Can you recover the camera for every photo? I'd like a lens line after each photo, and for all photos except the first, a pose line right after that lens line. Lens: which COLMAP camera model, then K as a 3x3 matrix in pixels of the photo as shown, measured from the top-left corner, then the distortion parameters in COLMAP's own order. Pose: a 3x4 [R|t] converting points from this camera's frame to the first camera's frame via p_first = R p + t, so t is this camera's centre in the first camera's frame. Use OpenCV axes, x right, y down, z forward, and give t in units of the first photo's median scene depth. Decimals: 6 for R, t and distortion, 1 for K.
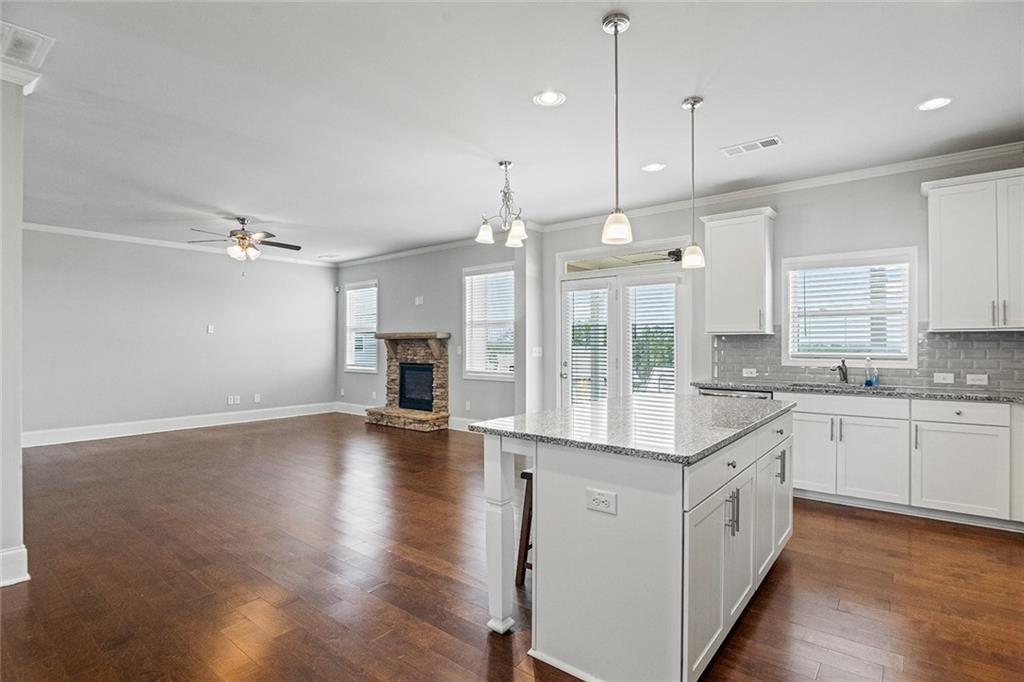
lens RADIAL K [[509.6, 0, 513.8], [0, 509.6, 341.1], [0, 0, 1]] dist [-0.019750, -0.000680]
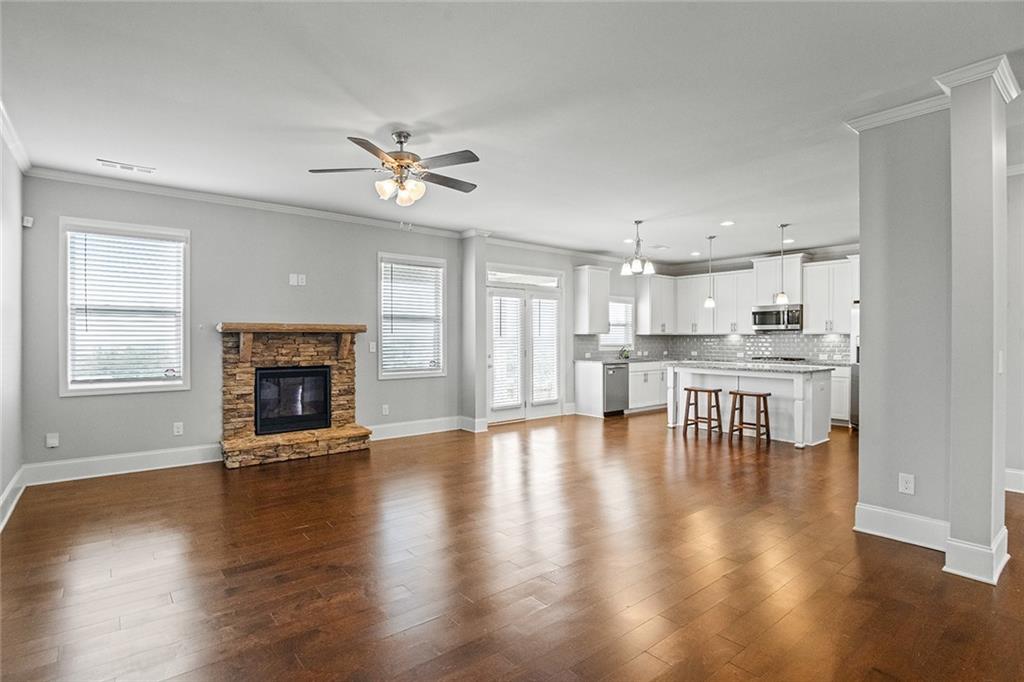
lens RADIAL K [[509.6, 0, 513.8], [0, 509.6, 339.3], [0, 0, 1]] dist [-0.019750, -0.000680]
pose [[0.192596, -0.001786, 0.981276, -0.906581], [-0.006450, 0.999974, 0.003086, 0.000940], [-0.981257, -0.006923, 0.192580, 0.608817]]
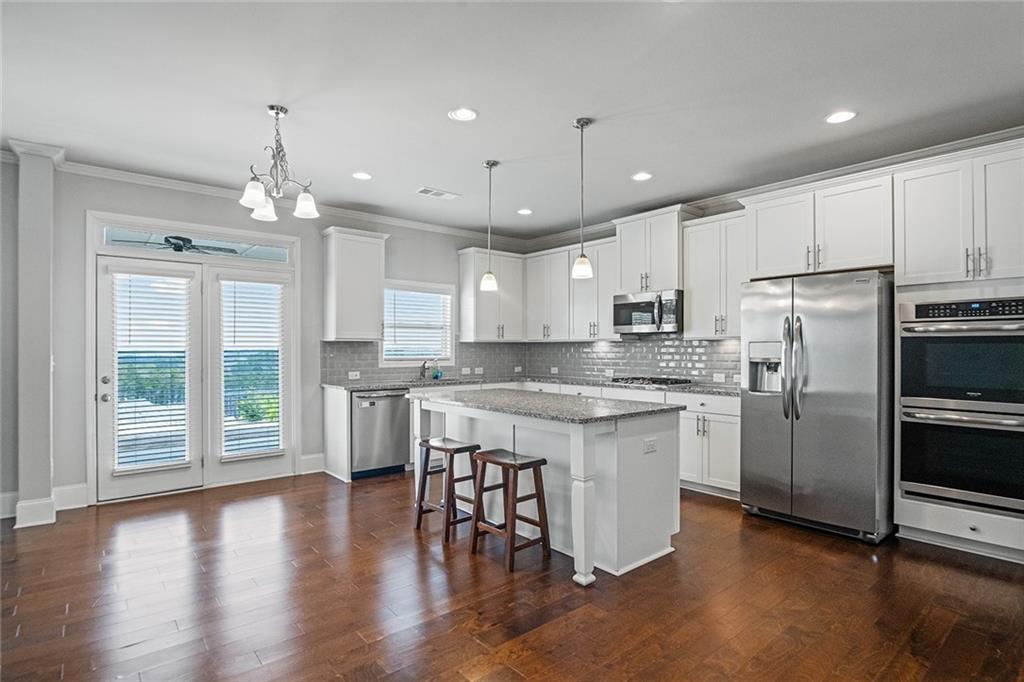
lens RADIAL K [[509.6, 0, 531.0], [0, 509.6, 347.8], [0, 0, 1]] dist [-0.019750, -0.000680]
pose [[0.165880, 0.001201, 0.986145, -0.386428], [-0.002470, 0.999997, -0.000803, 0.000811], [-0.986143, -0.002302, 0.165882, 0.285892]]
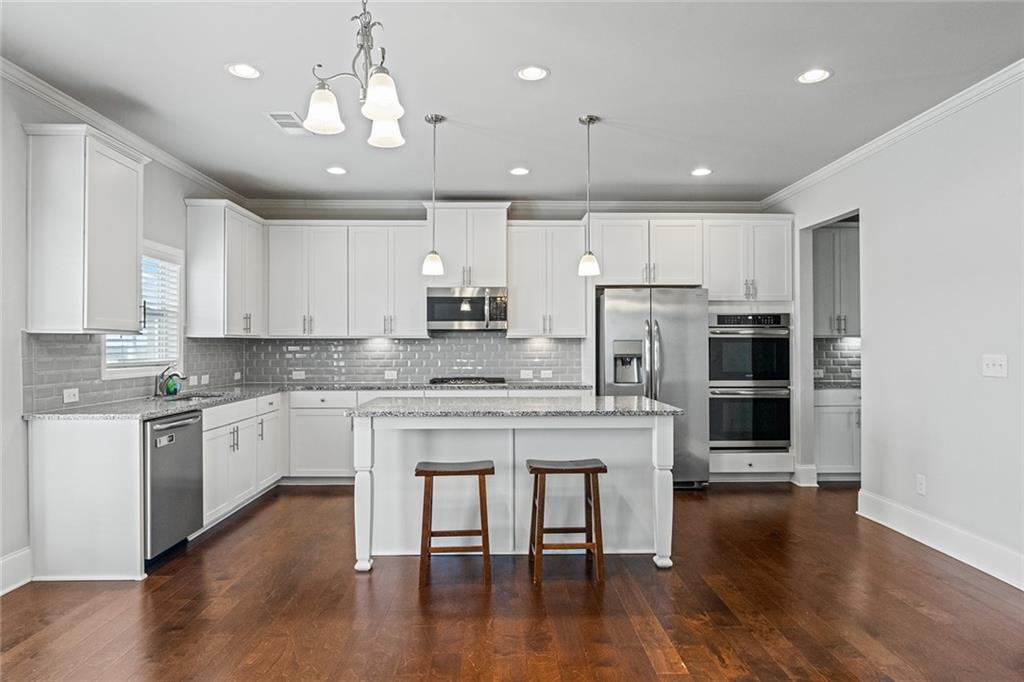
lens RADIAL K [[598.2, 0, 506.3], [0, 598.2, 344.8], [0, 0, 1]] dist [-0.001381, -0.002207]
pose [[-0.646801, 0.003906, 0.762649, -0.292112], [0.000289, 0.999988, -0.004877, 0.002487], [-0.762659, -0.002934, -0.646795, 0.713082]]
